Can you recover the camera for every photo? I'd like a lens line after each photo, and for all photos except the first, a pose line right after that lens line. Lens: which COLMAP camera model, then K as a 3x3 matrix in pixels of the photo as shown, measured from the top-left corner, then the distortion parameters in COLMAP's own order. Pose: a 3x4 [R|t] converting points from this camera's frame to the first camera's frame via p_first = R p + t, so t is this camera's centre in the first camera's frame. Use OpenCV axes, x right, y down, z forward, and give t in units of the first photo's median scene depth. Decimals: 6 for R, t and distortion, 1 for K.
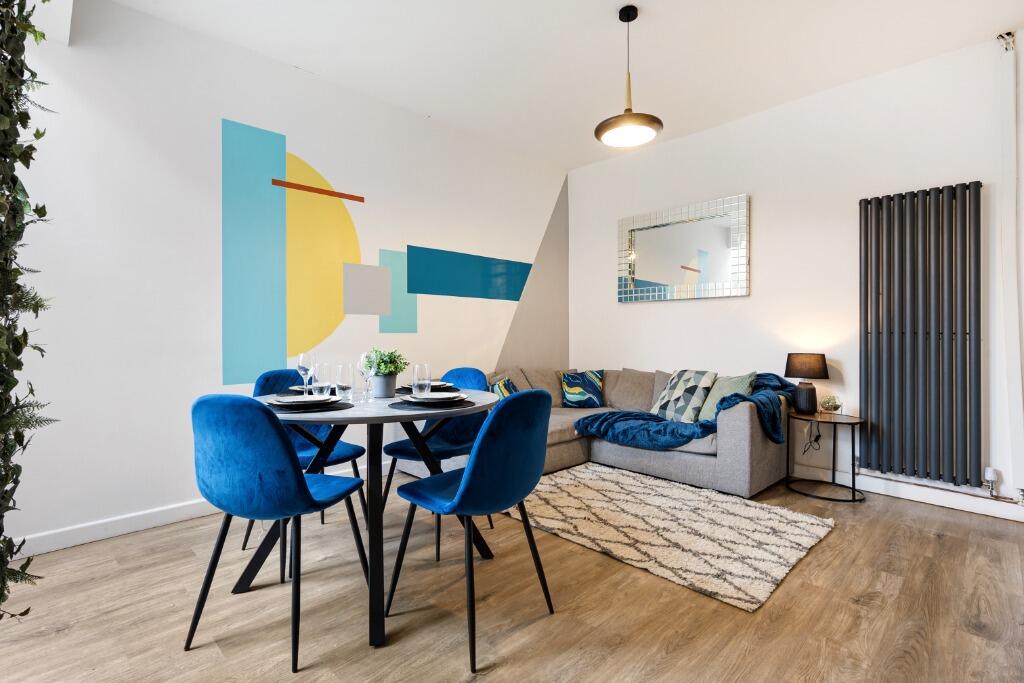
lens RADIAL K [[488.0, 0, 514.2], [0, 488.0, 333.1], [0, 0, 1]] dist [0.000220, 0.000192]
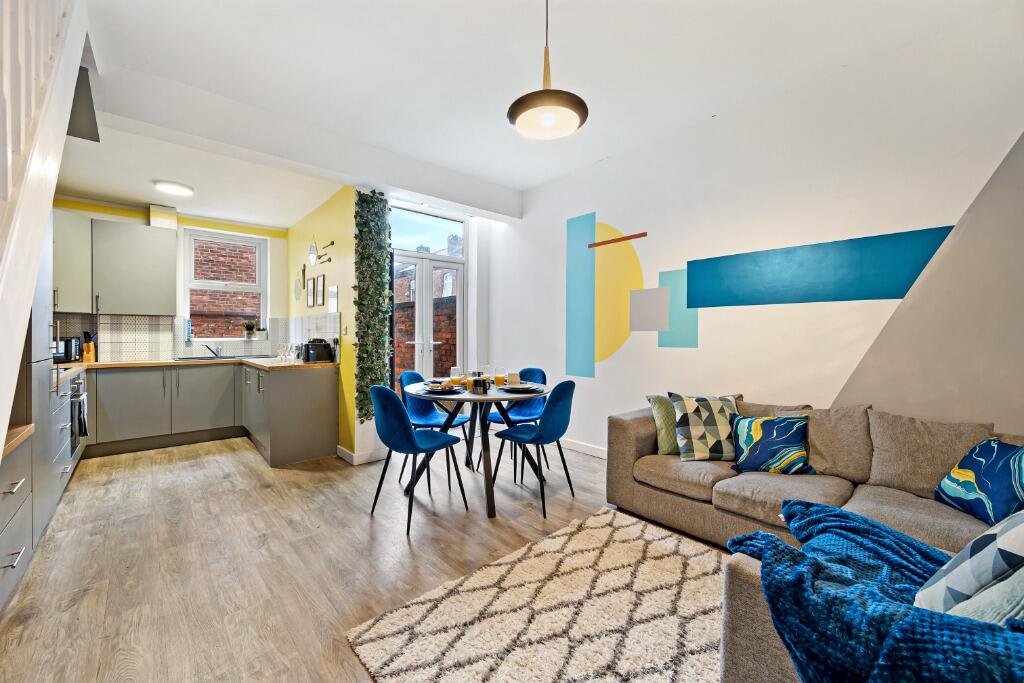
lens RADIAL K [[411.8, 0, 510.0], [0, 411.8, 334.7], [0, 0, 1]] dist [-0.000173, 0.000188]
pose [[-0.055502, -0.000070, -0.998459, 0.725833], [0.002013, 0.999998, -0.000182, -0.030857], [0.998457, -0.002020, -0.055502, 0.746606]]
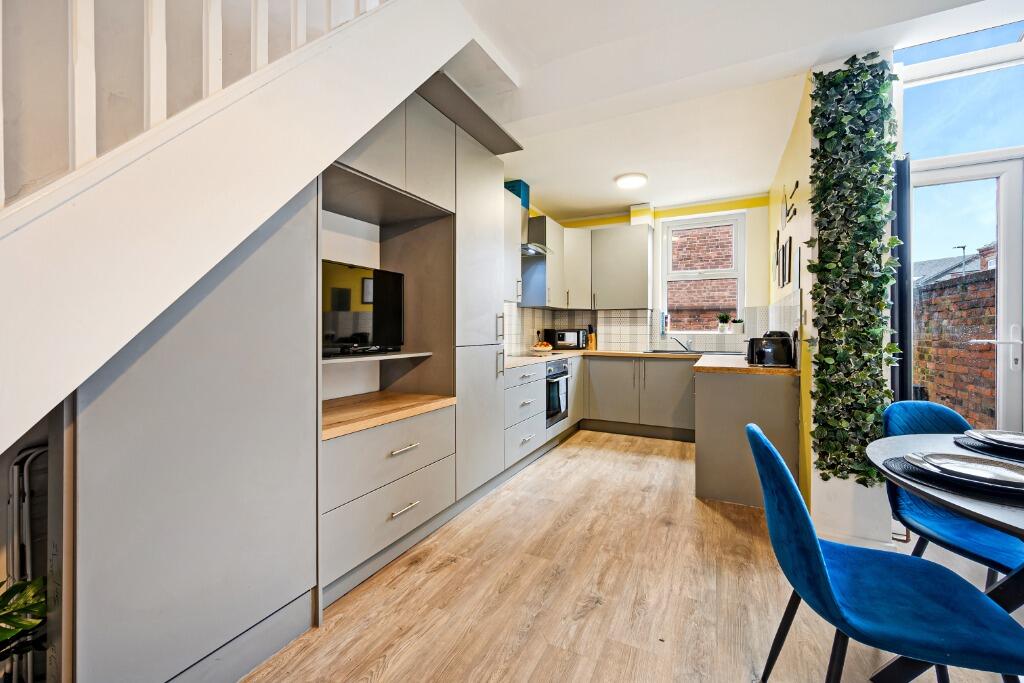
lens RADIAL K [[408.4, 0, 507.5], [0, 408.4, 330.2], [0, 0, 1]] dist [-0.000222, -0.000043]
pose [[-0.950539, -0.003274, -0.310587, 0.321174], [-0.002875, 0.999994, -0.001741, -0.019685], [0.310591, -0.000762, -0.950543, 0.729268]]
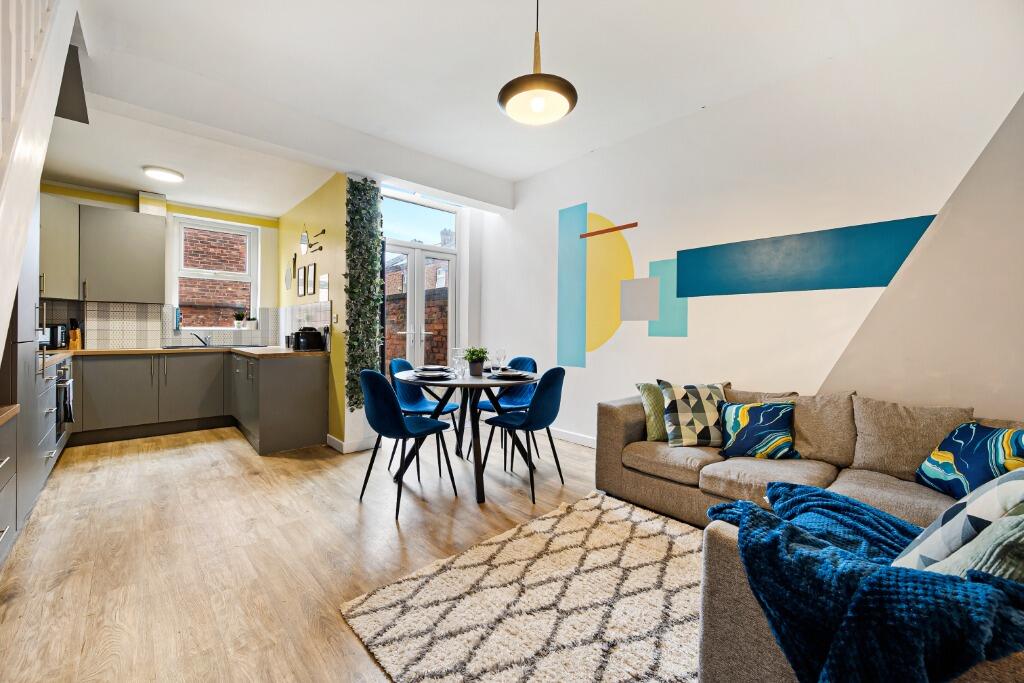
lens RADIAL K [[414.1, 0, 508.4], [0, 414.1, 329.2], [0, 0, 1]] dist [-0.000542, 0.000293]
pose [[-0.043546, -0.003970, -0.999044, 0.732703], [-0.003850, 0.999985, -0.003806, -0.012516], [0.999044, 0.003681, -0.043561, 0.752690]]
